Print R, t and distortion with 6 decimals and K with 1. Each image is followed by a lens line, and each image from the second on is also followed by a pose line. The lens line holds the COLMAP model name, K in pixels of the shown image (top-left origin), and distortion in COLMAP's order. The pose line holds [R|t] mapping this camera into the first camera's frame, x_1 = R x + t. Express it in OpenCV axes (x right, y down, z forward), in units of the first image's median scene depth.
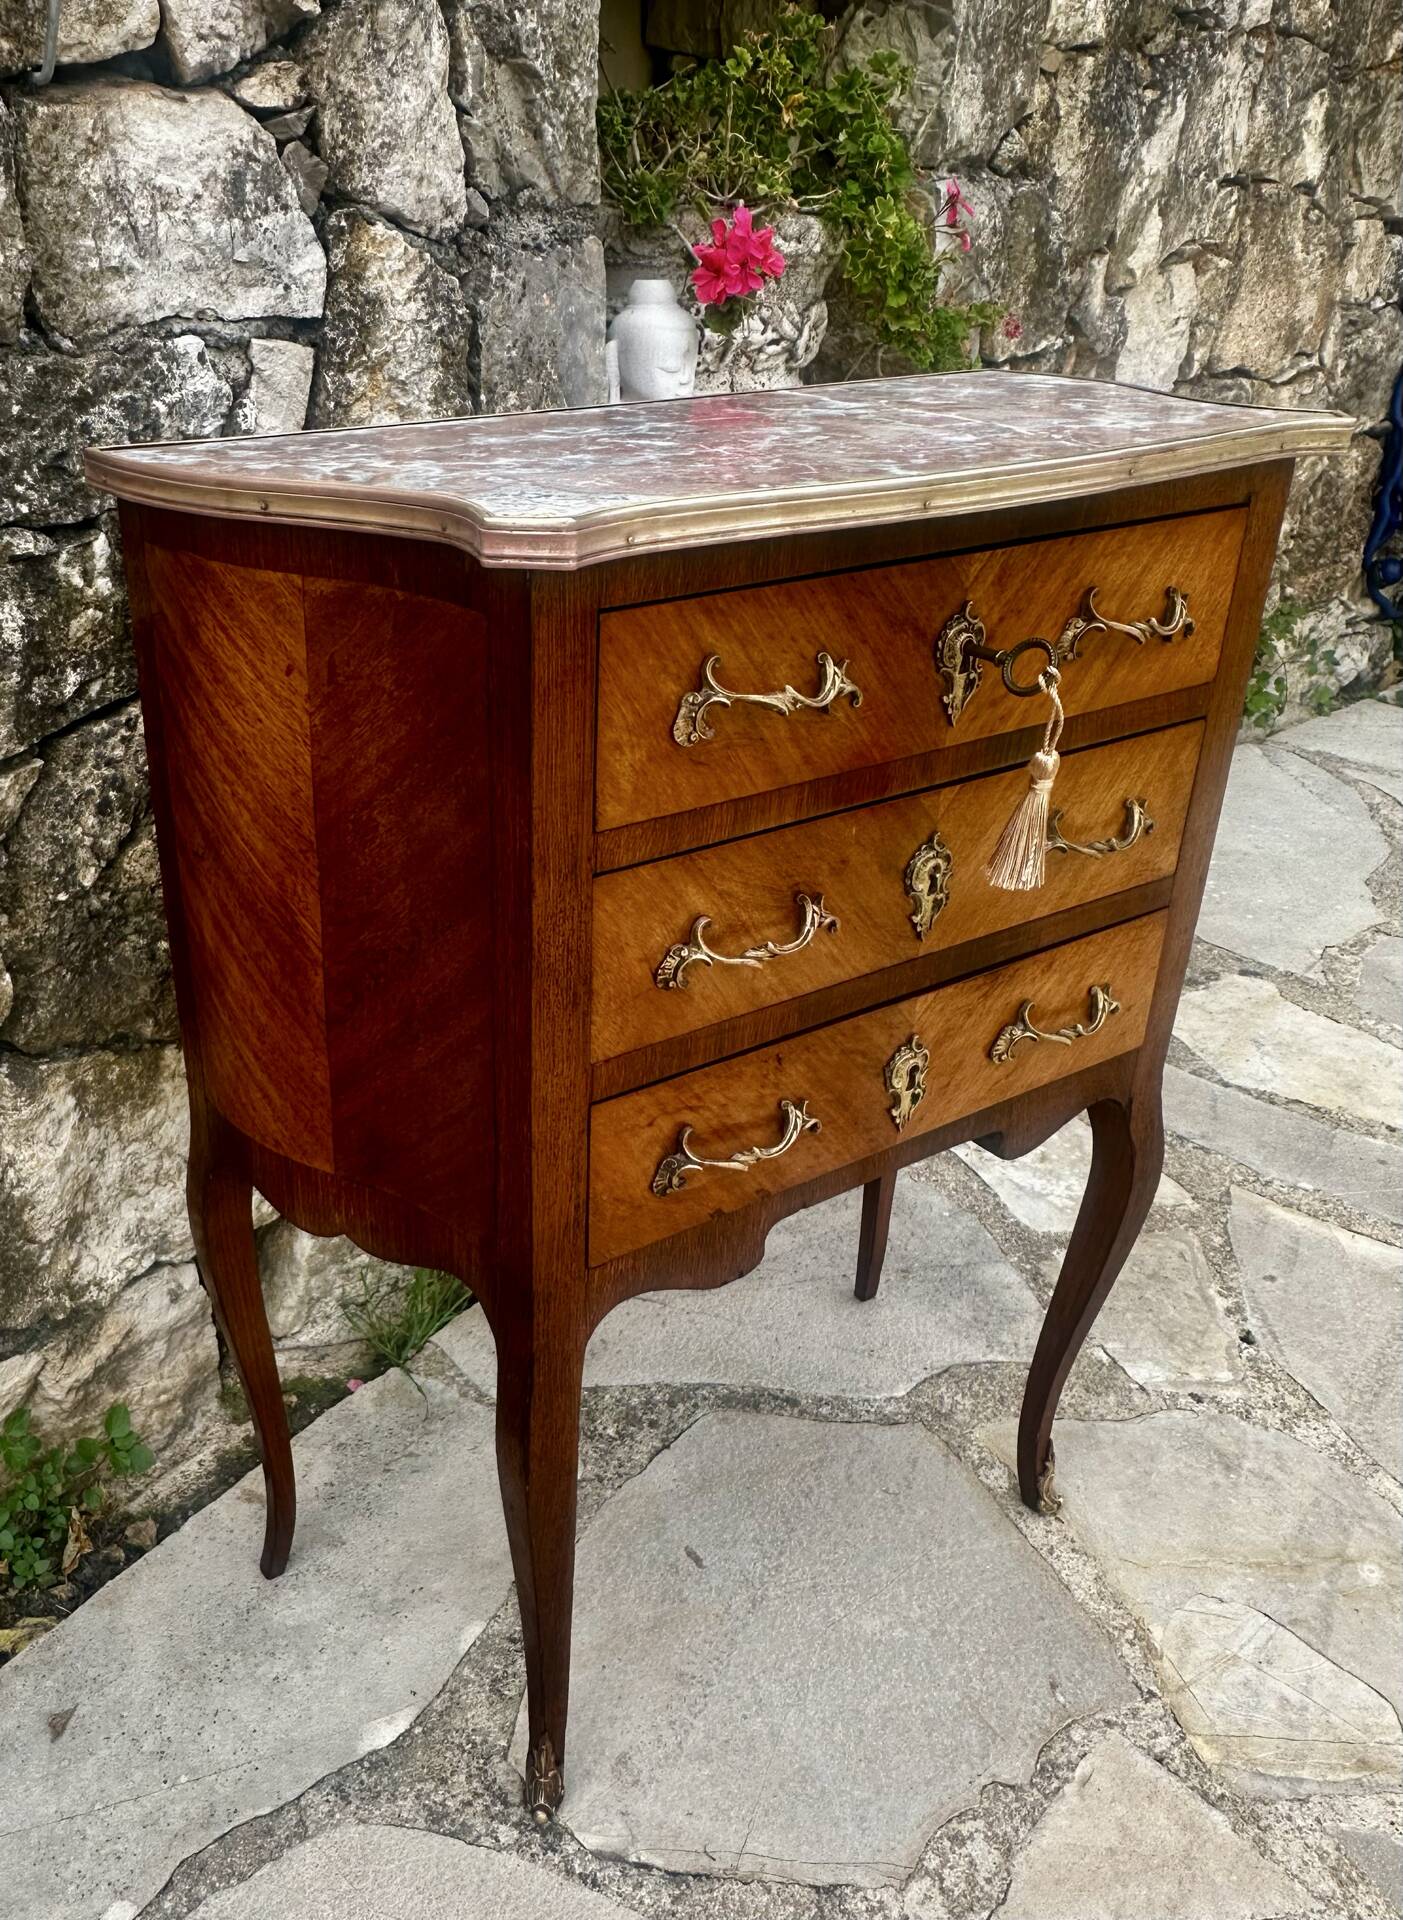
lens RADIAL K [[1496.9, 0, 463.1], [0, 1496.9, 977.1], [0, 0, 1]] dist [-0.007732, 0.004892]
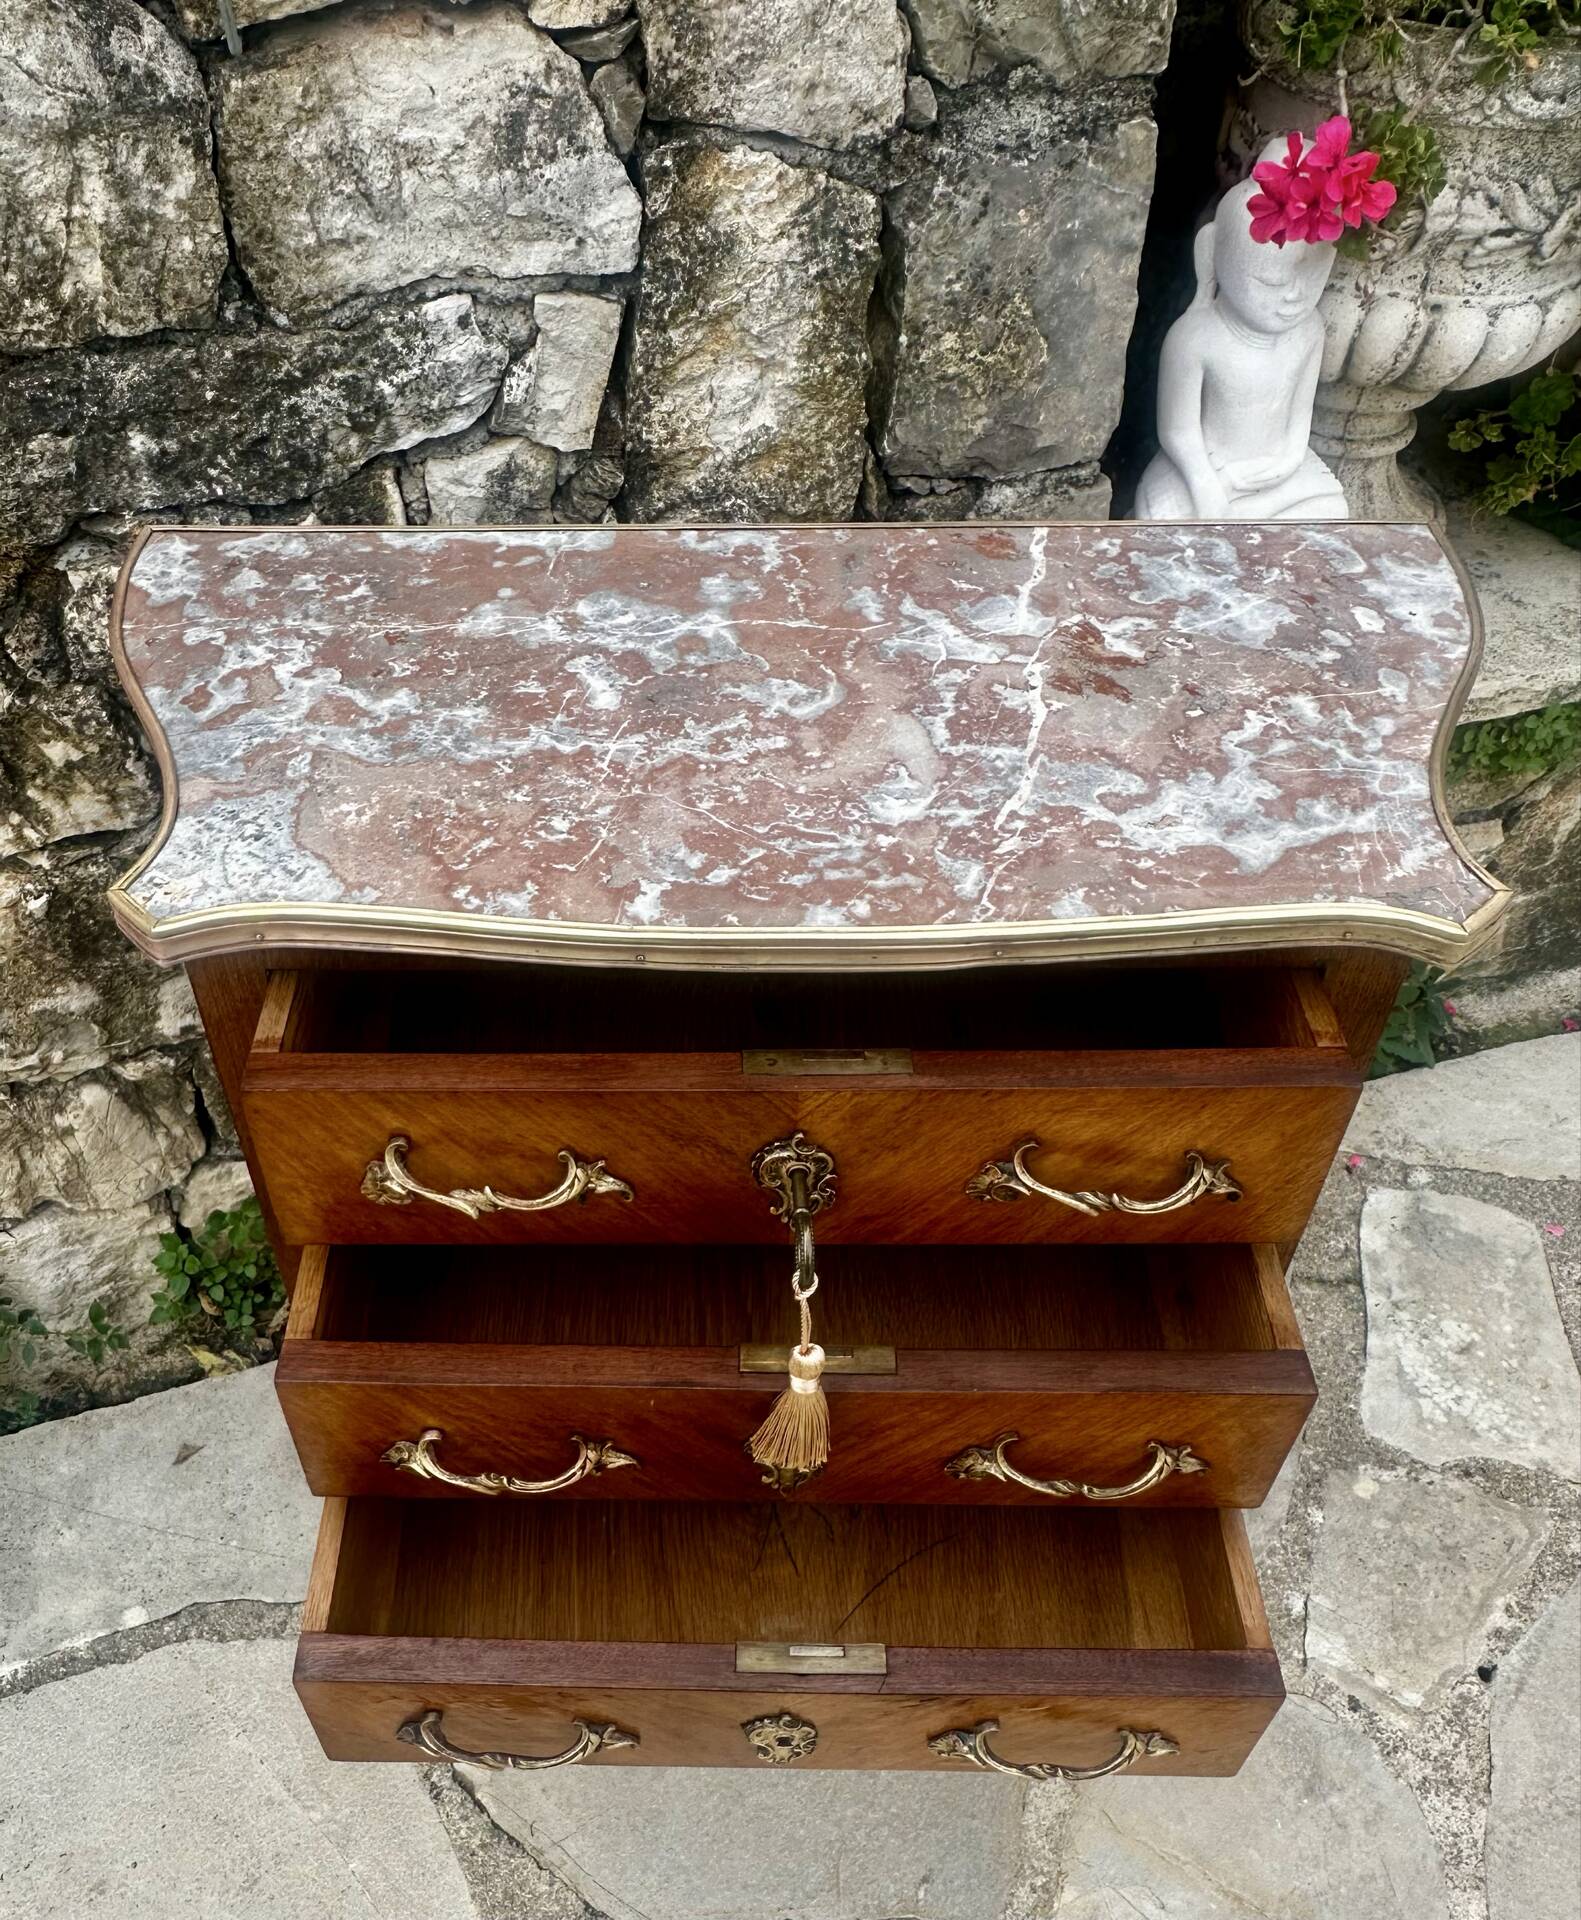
lens RADIAL K [[1633.7, 0, 675.9], [0, 1633.7, 1060.6], [0, 0, 1]] dist [-0.001441, -0.000735]
pose [[0.850867, 0.377717, -0.365177, 0.449429], [-0.237356, 0.896458, 0.374199, -0.398892], [0.468707, -0.231717, 0.852421, 0.107764]]
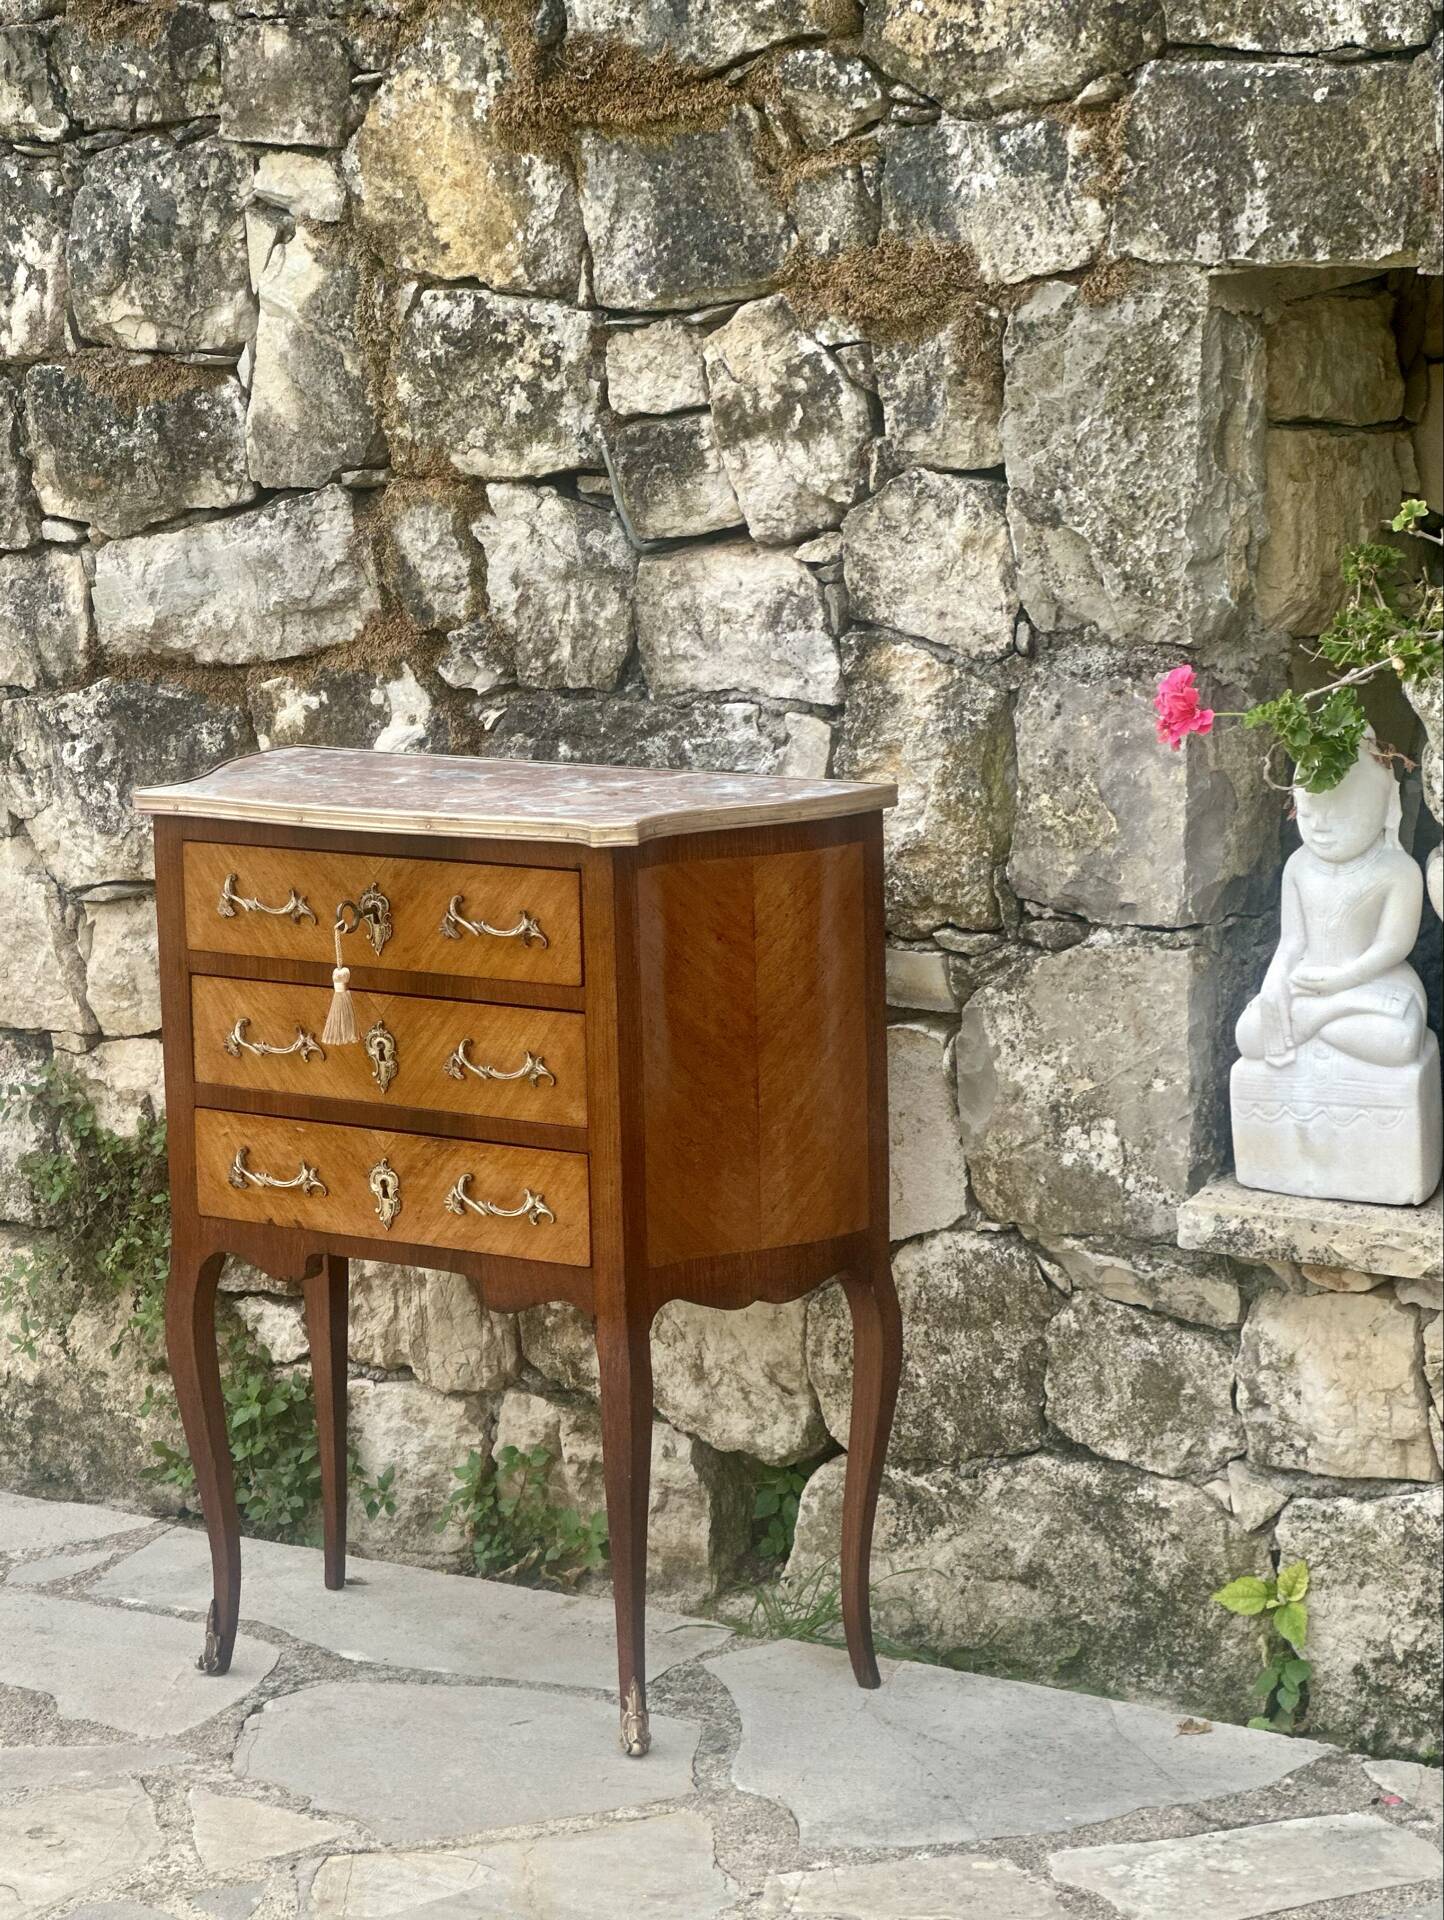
lens RADIAL K [[5081.9, 0, 693.3], [0, 5081.9, 1067.1], [0, 0, 1]] dist [-0.073814, 0.000000]
pose [[0.087230, 0.207630, -0.974310, 4.290960], [-0.429083, 0.890494, 0.151353, -0.787255], [0.899043, 0.404857, 0.166768, 0.293803]]
